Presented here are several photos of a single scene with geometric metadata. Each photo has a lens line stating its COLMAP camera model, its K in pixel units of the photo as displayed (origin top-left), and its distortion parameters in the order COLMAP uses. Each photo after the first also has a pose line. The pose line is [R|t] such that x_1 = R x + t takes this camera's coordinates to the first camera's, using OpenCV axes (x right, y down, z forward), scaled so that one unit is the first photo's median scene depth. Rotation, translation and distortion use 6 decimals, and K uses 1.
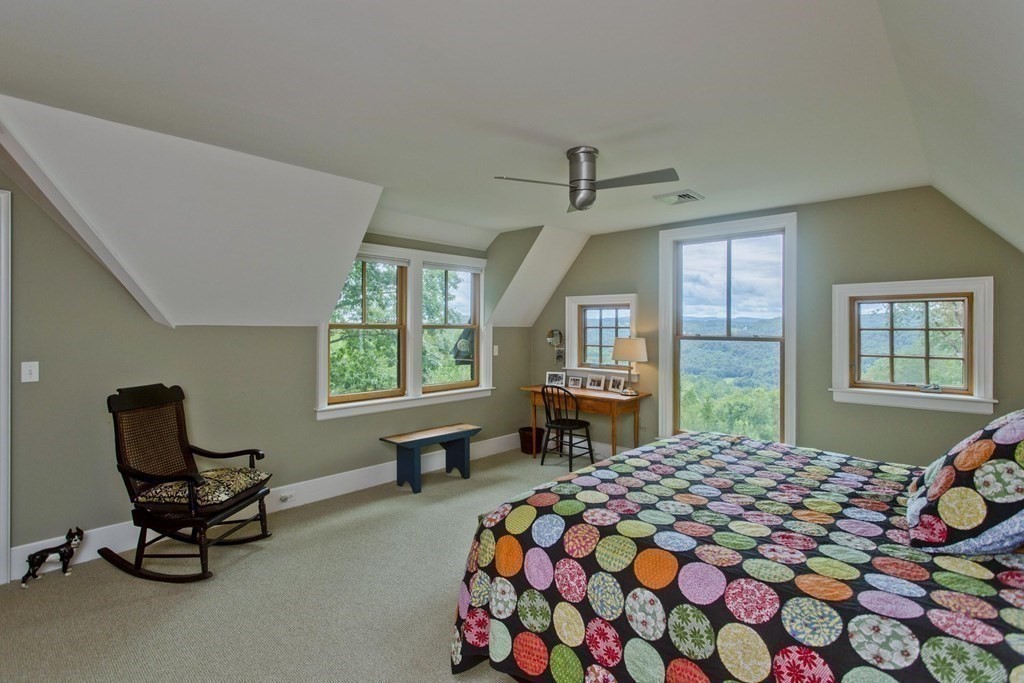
lens RADIAL K [[486.1, 0, 516.5], [0, 486.1, 330.3], [0, 0, 1]] dist [-0.000175, 0.000179]
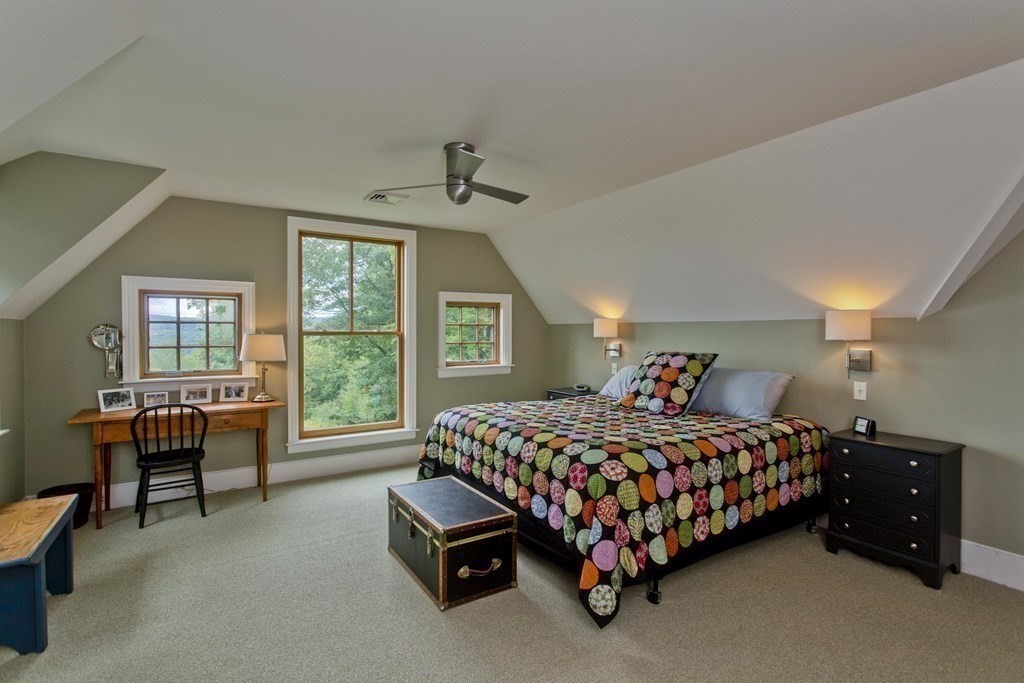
lens RADIAL K [[486.1, 0, 516.5], [0, 486.1, 330.3], [0, 0, 1]] dist [-0.000175, 0.000179]
pose [[0.213301, -0.012495, 0.976907, -0.472846], [0.000914, 0.999920, 0.012590, -0.001234], [-0.976986, -0.001793, 0.213296, 0.358790]]
